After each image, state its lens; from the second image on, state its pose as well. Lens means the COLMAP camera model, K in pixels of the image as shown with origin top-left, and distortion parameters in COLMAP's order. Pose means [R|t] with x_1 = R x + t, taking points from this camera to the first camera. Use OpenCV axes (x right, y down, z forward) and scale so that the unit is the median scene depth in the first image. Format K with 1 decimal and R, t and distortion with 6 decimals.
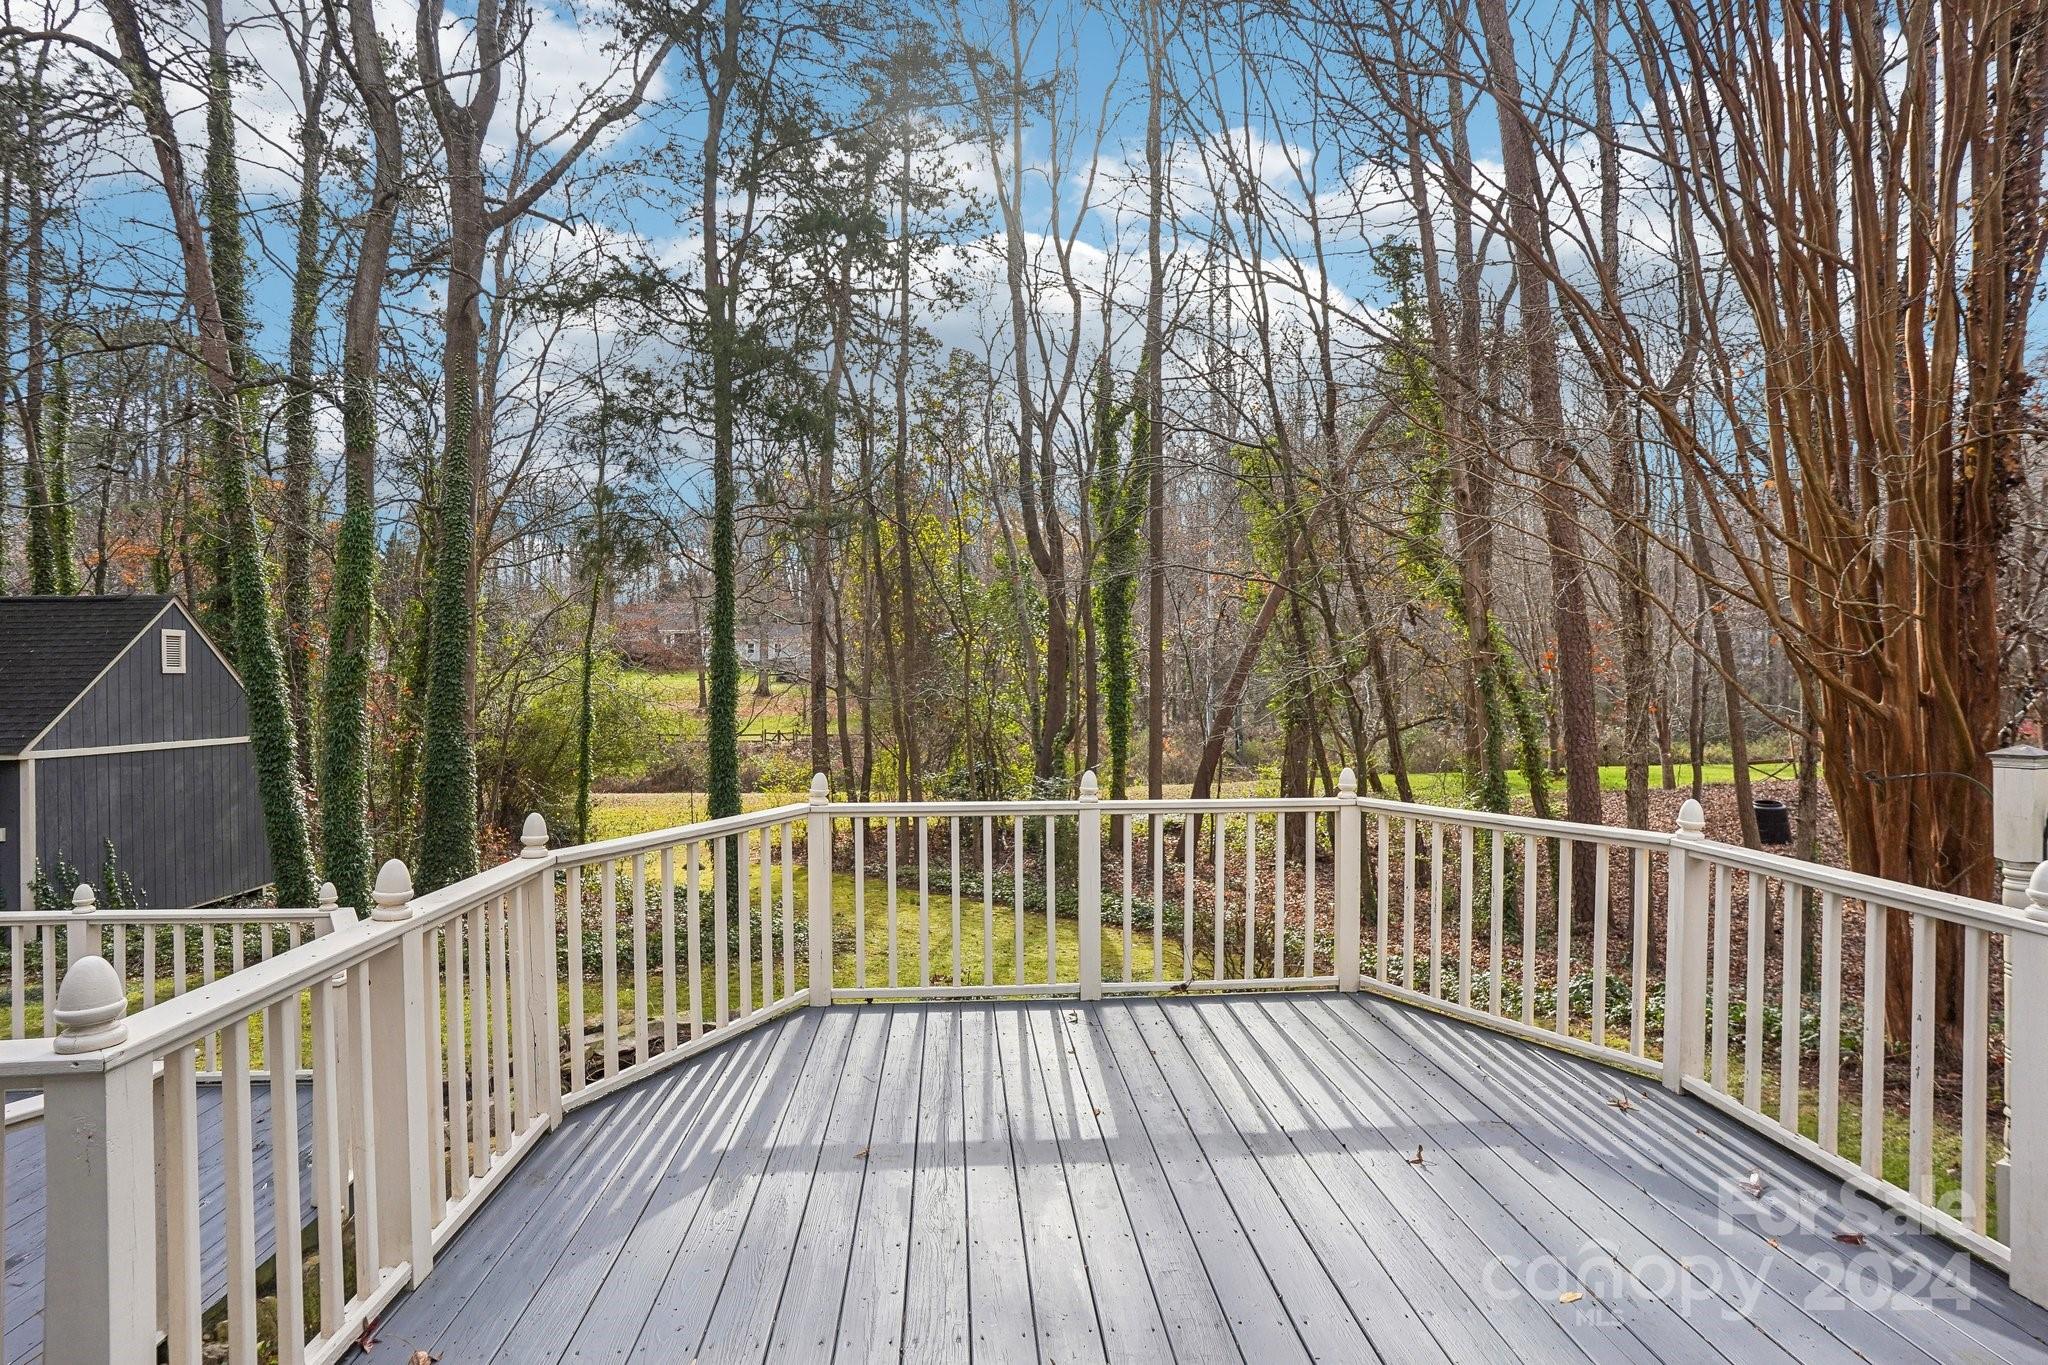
lens RADIAL K [[1086.6, 0, 1033.9], [0, 1086.6, 684.6], [0, 0, 1]] dist [-0.080004, 0.046144]
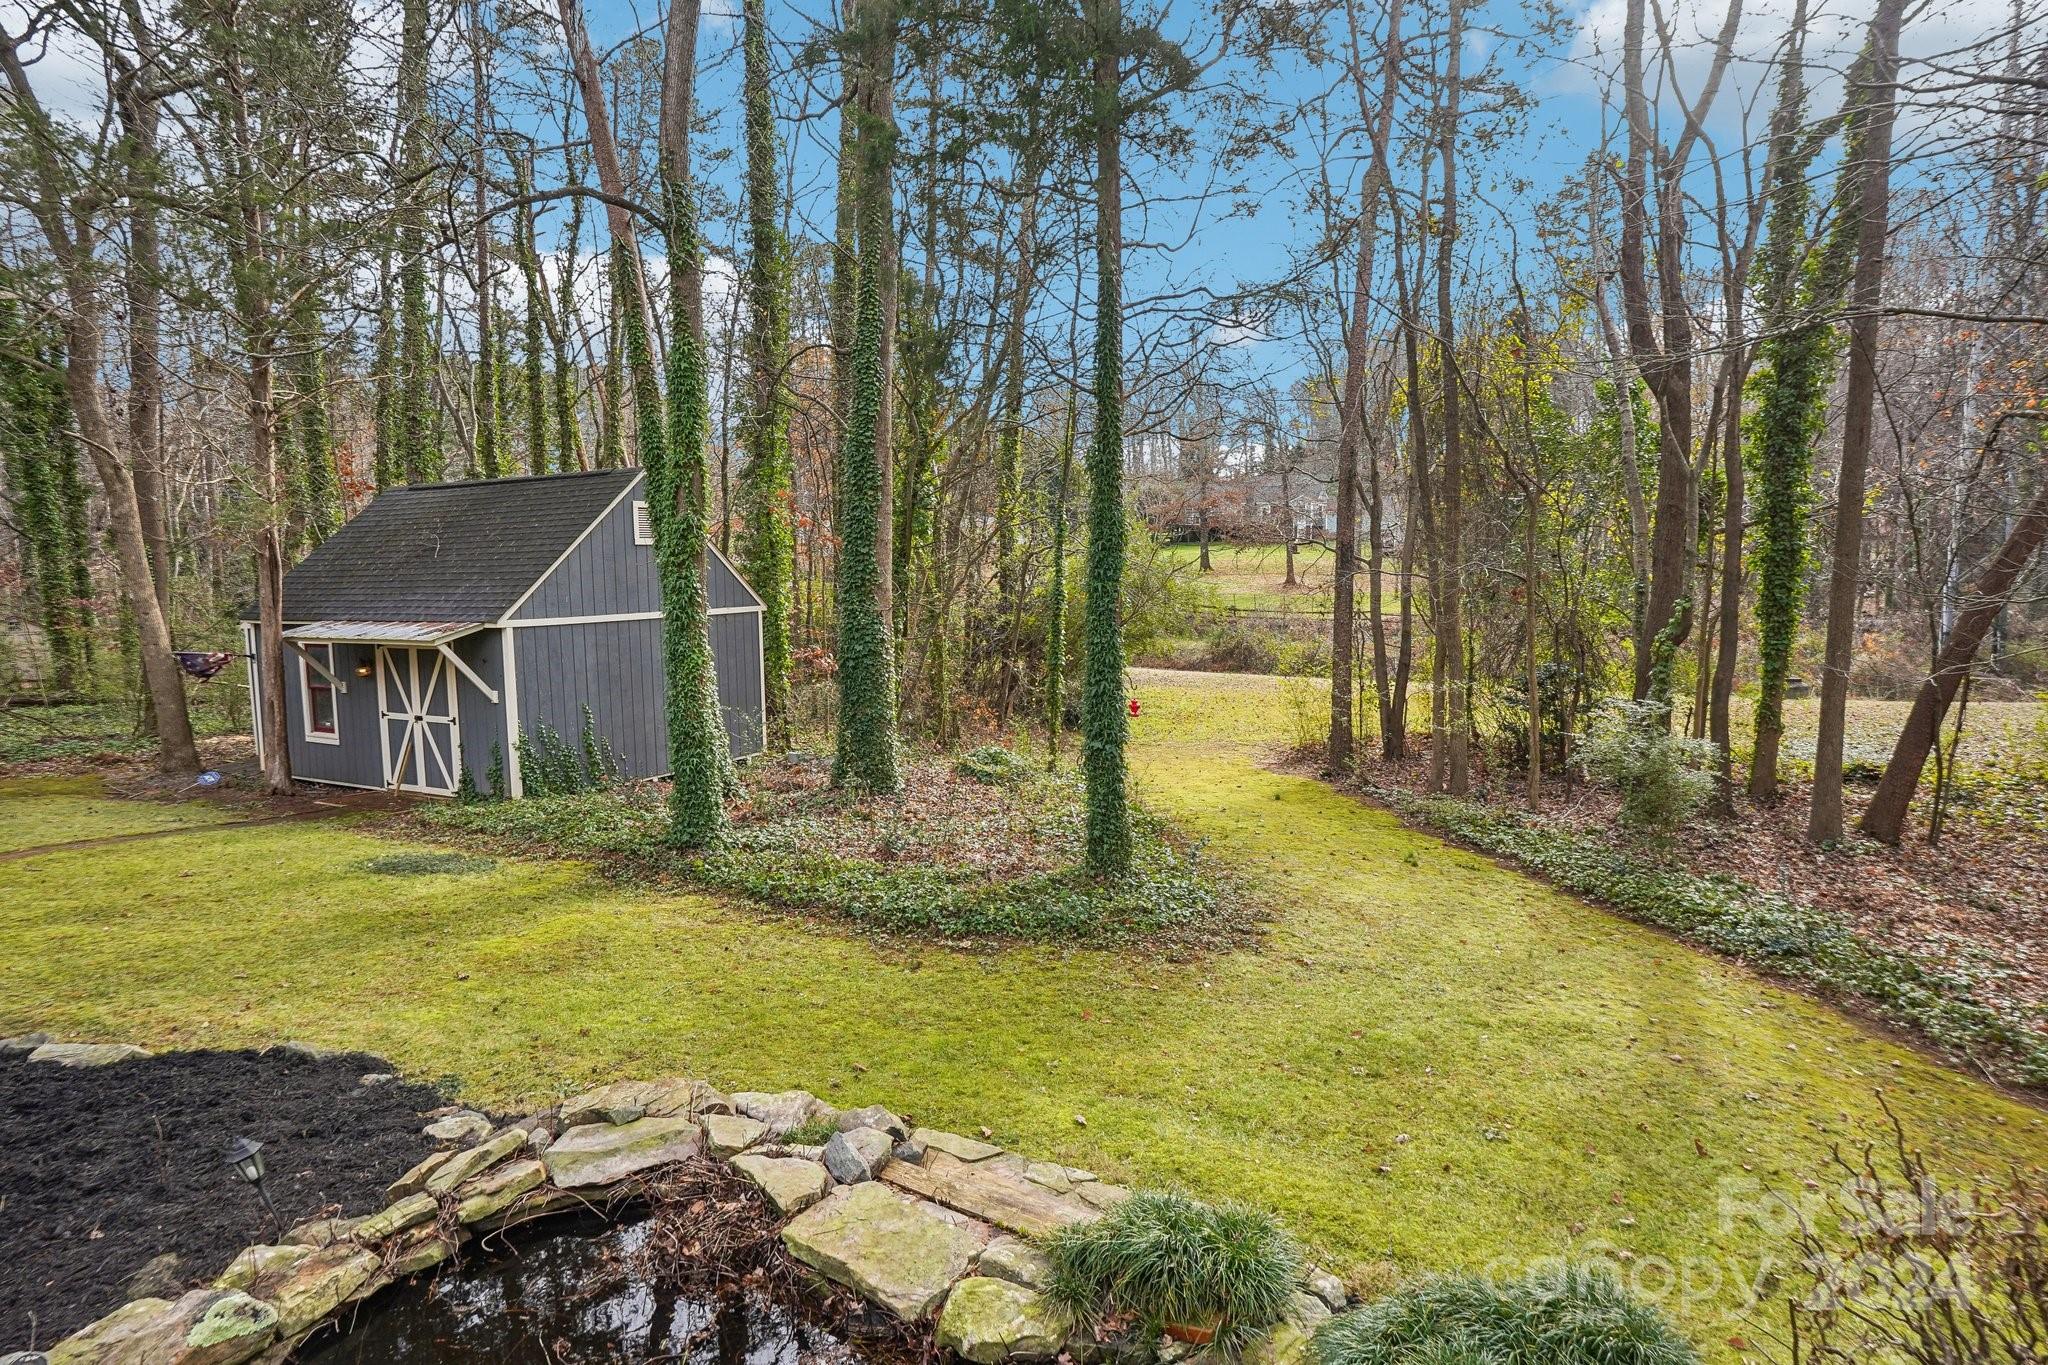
lens RADIAL K [[1086.6, 0, 1033.9], [0, 1086.6, 684.6], [0, 0, 1]] dist [-0.080004, 0.046144]
pose [[0.850153, 0.060300, -0.523071, 0.031942], [0.000337, 0.993358, 0.115063, 0.002674], [0.526535, -0.097997, 0.844486, 0.201825]]
